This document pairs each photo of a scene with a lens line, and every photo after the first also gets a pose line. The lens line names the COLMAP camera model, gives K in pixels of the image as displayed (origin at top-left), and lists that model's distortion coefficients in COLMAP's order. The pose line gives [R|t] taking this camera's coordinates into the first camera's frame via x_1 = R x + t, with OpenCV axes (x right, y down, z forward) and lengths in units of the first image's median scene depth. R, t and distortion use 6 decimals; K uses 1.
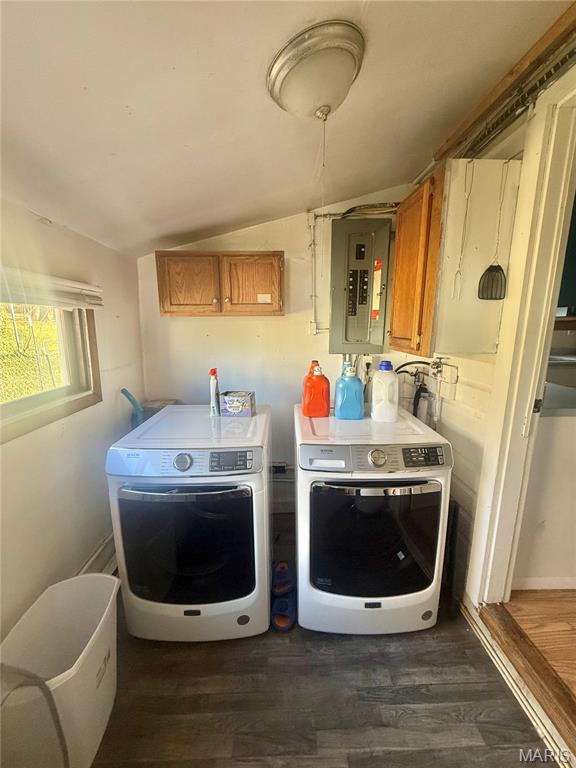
lens RADIAL K [[305.7, 0, 286.5], [0, 305.7, 386.7], [0, 0, 1]] dist [0.003875, -0.001156]
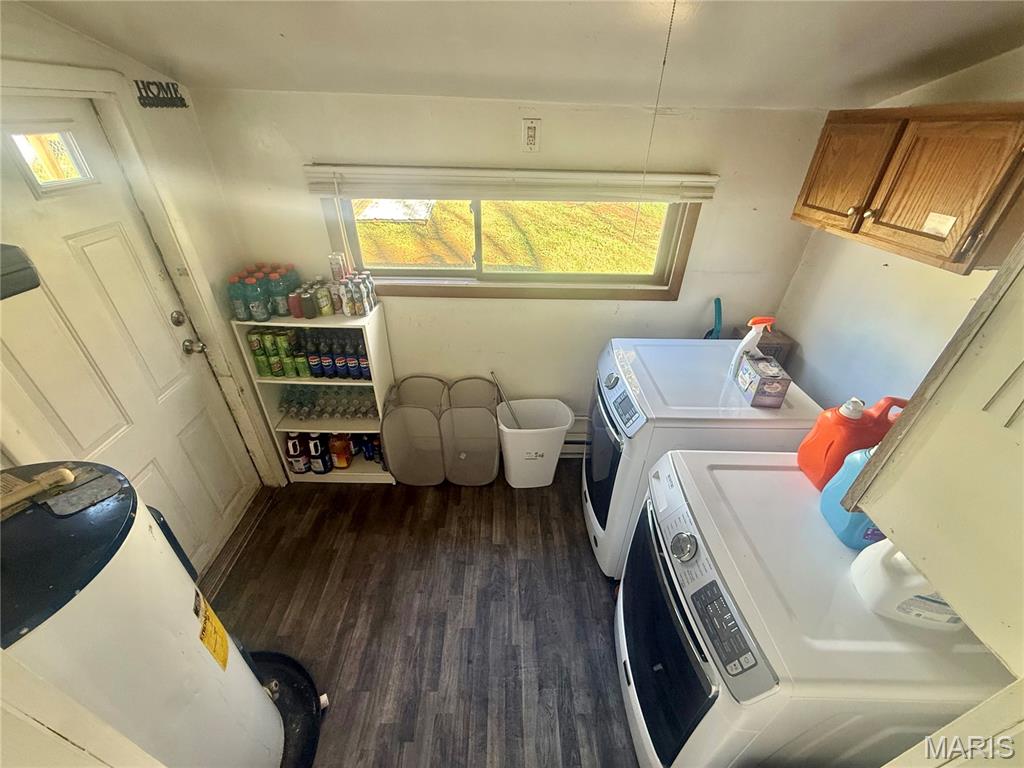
lens RADIAL K [[407.6, 0, 505.2], [0, 407.6, 386.5], [0, 0, 1]] dist [0.003875, -0.001156]
pose [[-0.027436, 0.543225, -0.839139, 0.741227], [-0.210788, 0.817435, 0.536067, -0.354657], [0.977147, 0.191588, 0.092079, 0.452059]]
